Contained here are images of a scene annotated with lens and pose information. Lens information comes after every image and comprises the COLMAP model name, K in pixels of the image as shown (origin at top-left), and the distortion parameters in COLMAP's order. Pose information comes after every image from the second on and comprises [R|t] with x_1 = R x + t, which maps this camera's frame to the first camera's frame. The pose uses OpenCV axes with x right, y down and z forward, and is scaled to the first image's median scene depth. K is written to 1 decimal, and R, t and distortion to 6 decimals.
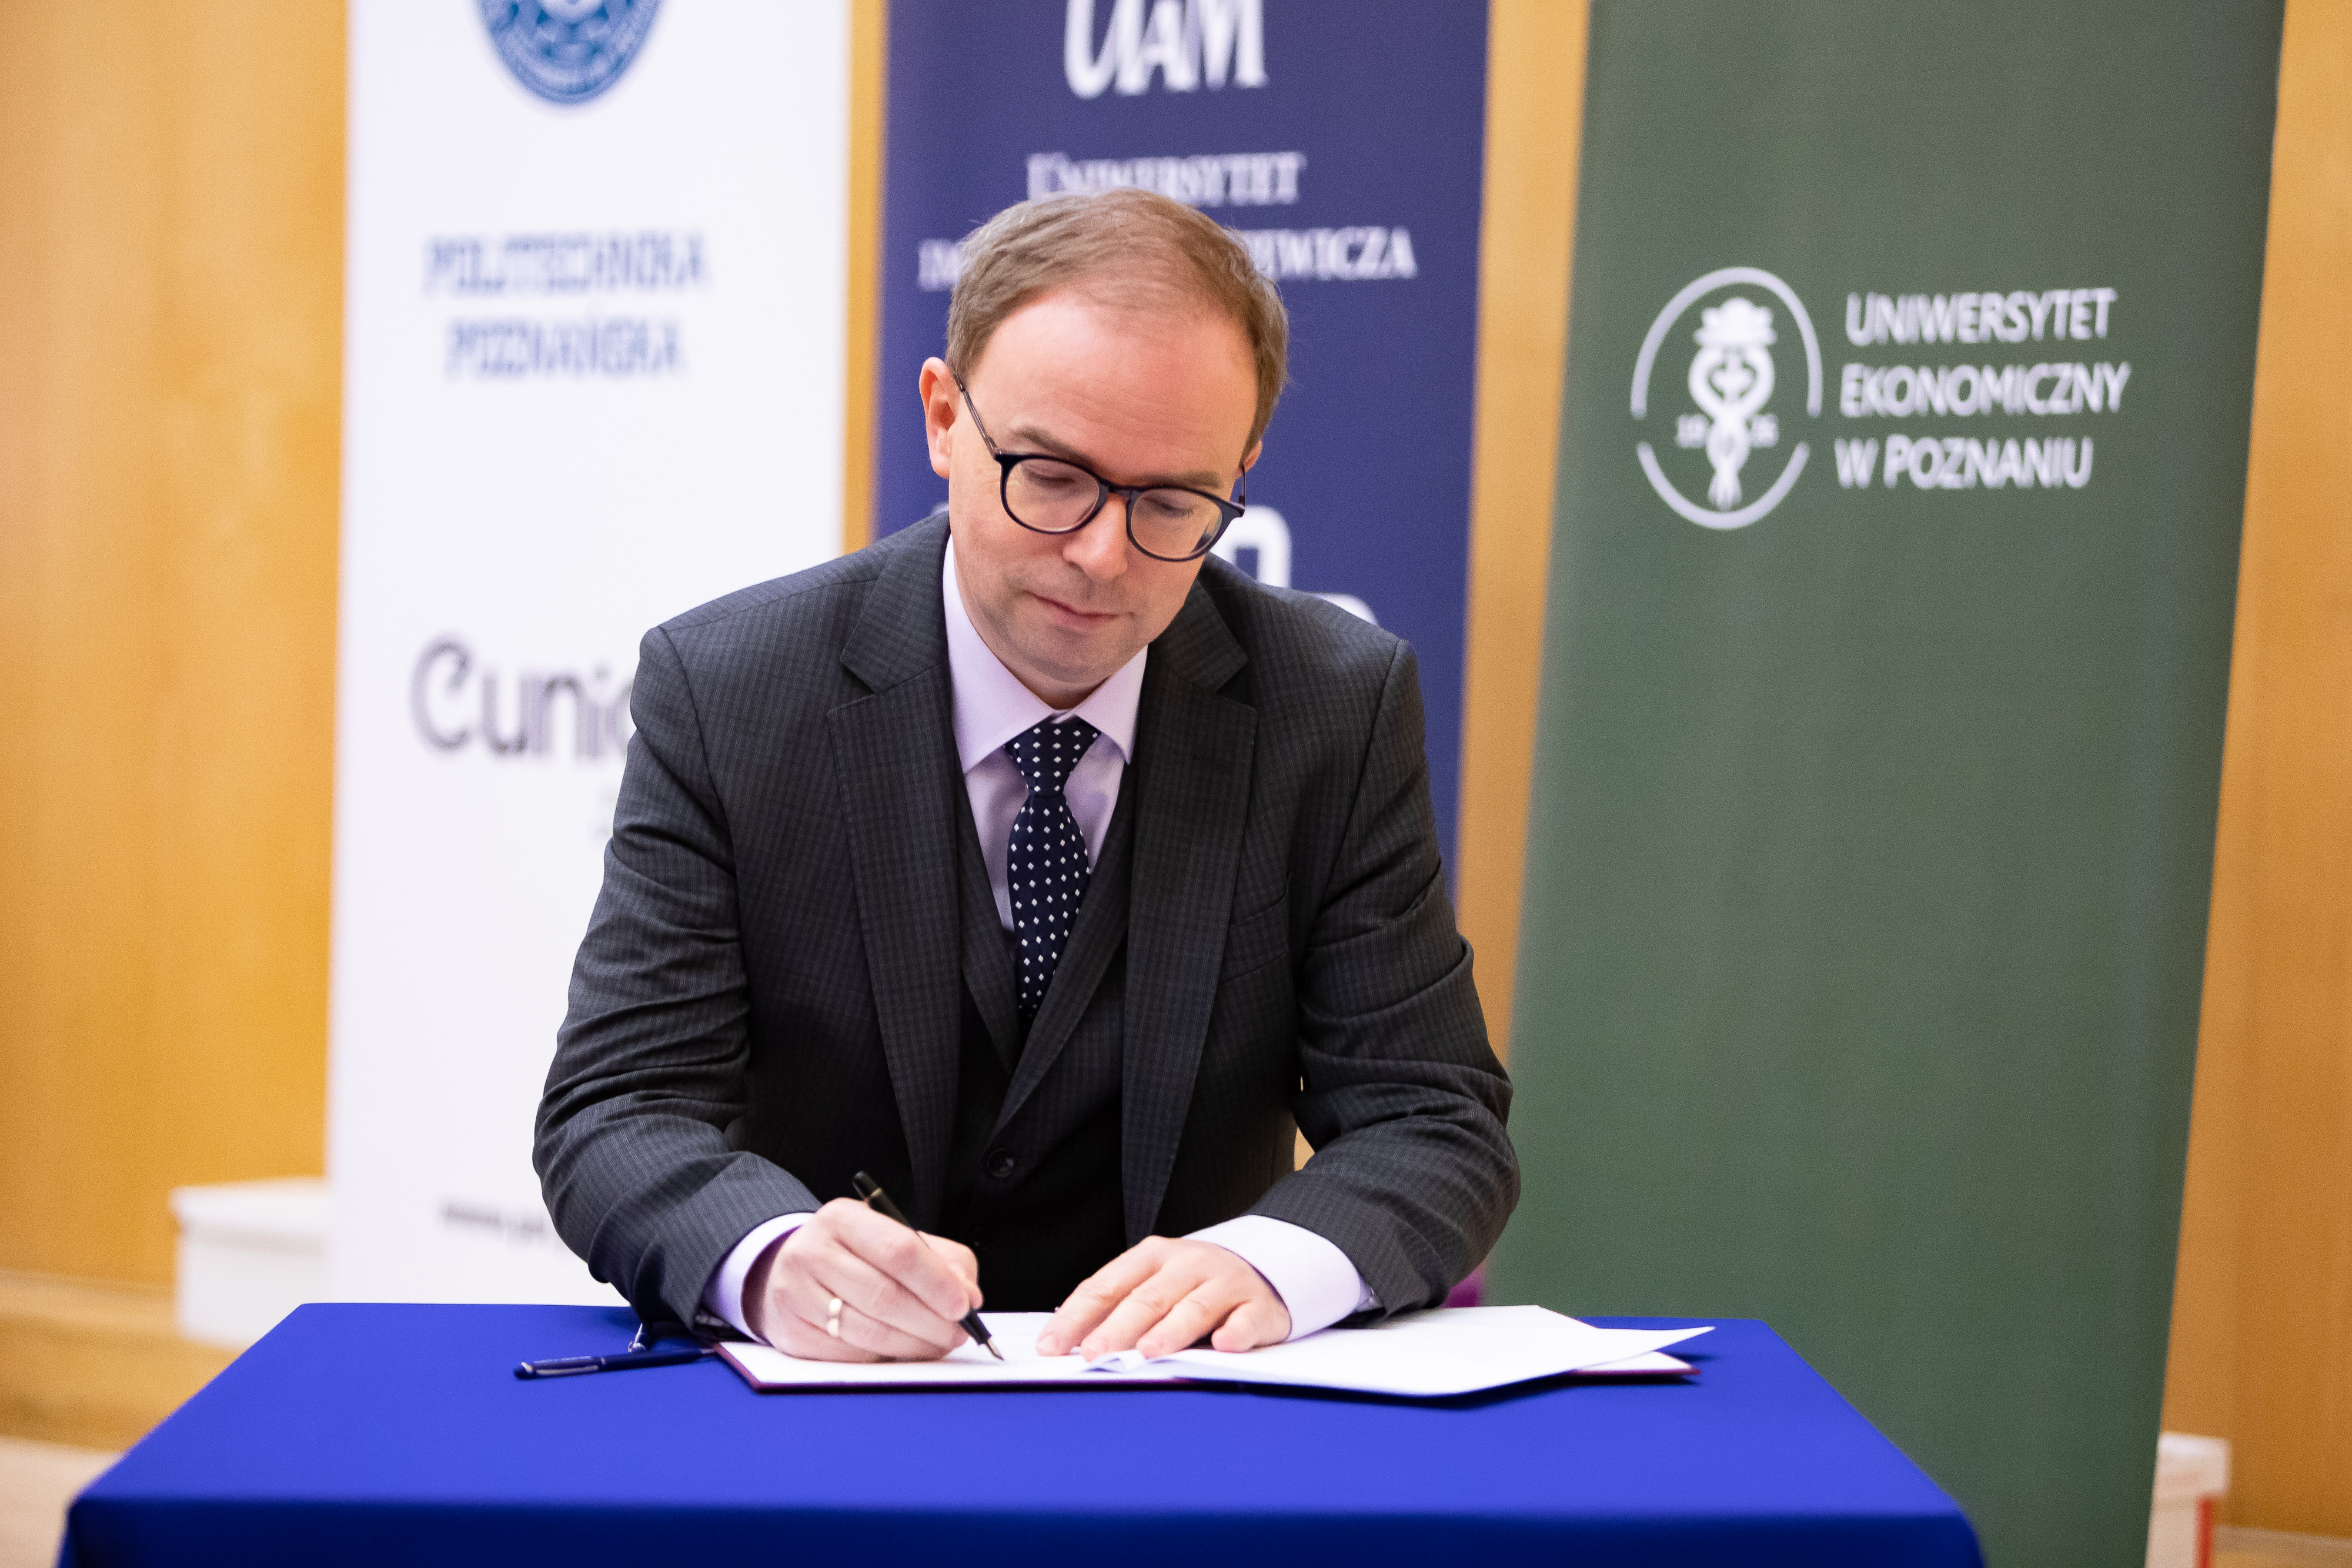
lens RADIAL K [[5413.2, 0, 1176.0], [0, 5413.2, 784.0], [0, 0, 1]] dist [-0.091737, -0.745135]
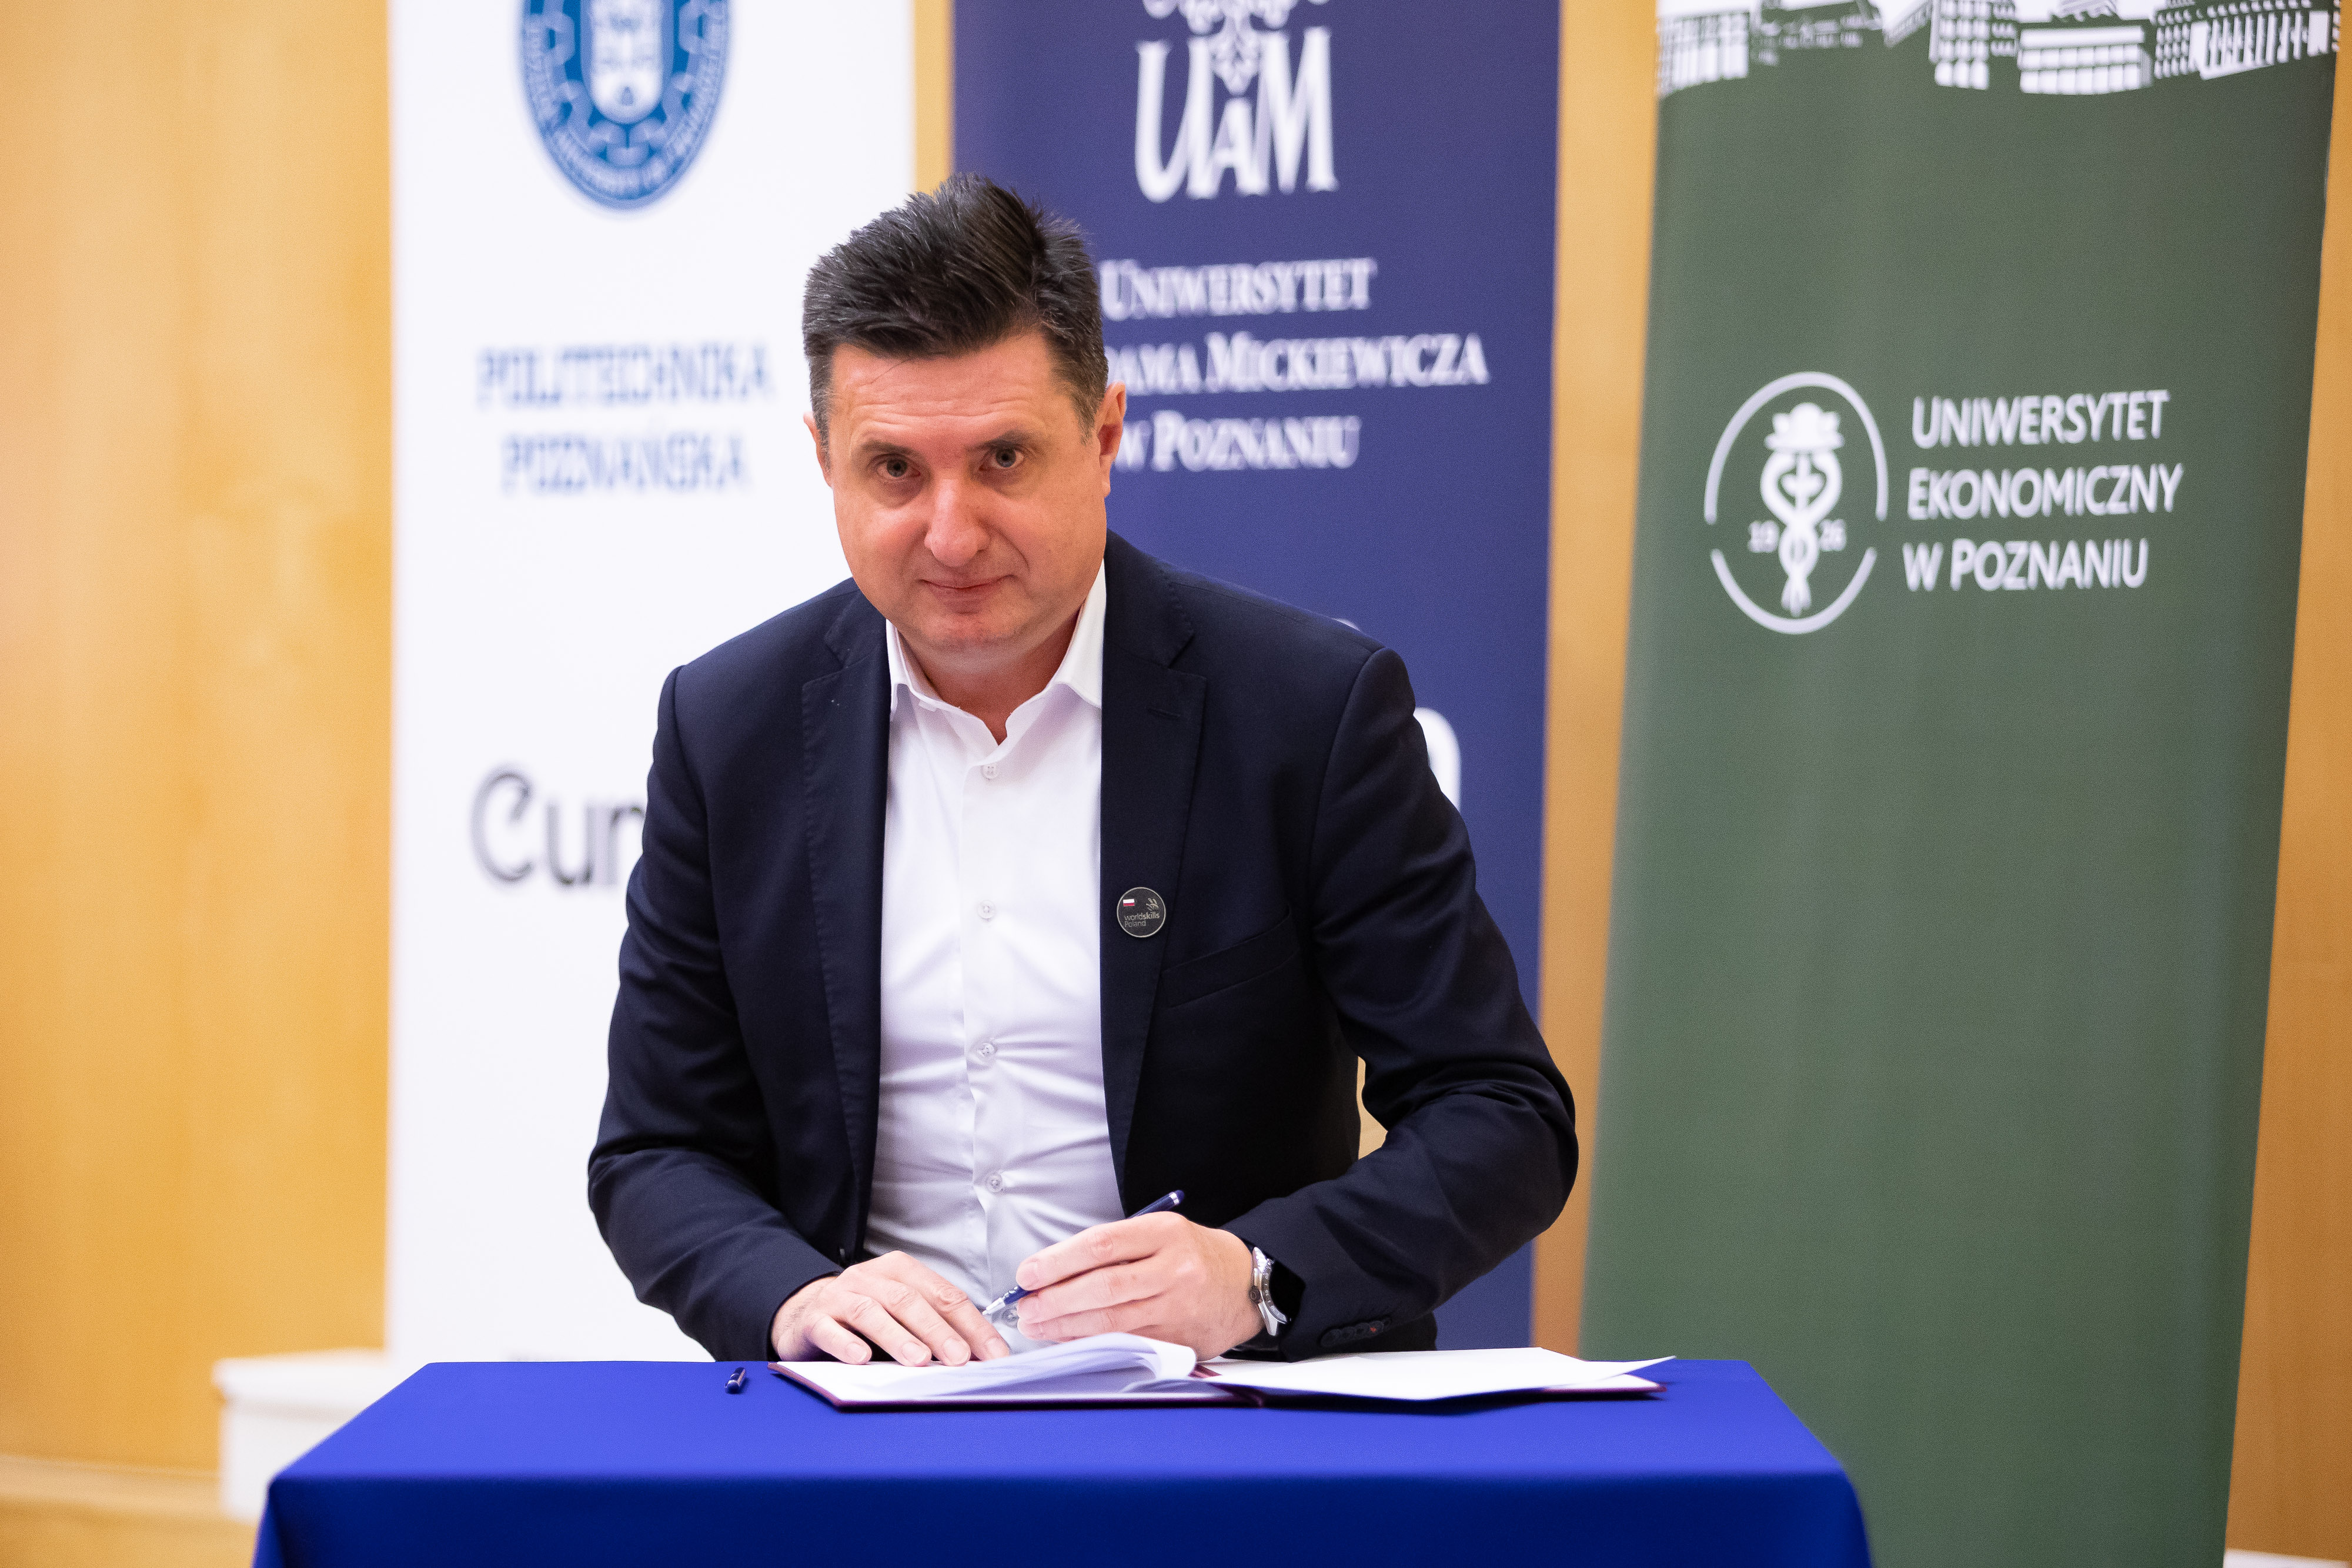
lens RADIAL K [[6512.6, 0, 1176.0], [0, 6512.6, 784.0], [0, 0, 1]] dist [0.022185, 0.173534]
pose [[0.999504, -0.018052, -0.025817, 0.017334], [0.017483, 0.999603, -0.022098, 0.004710], [0.026206, 0.021636, 0.999422, -0.197087]]
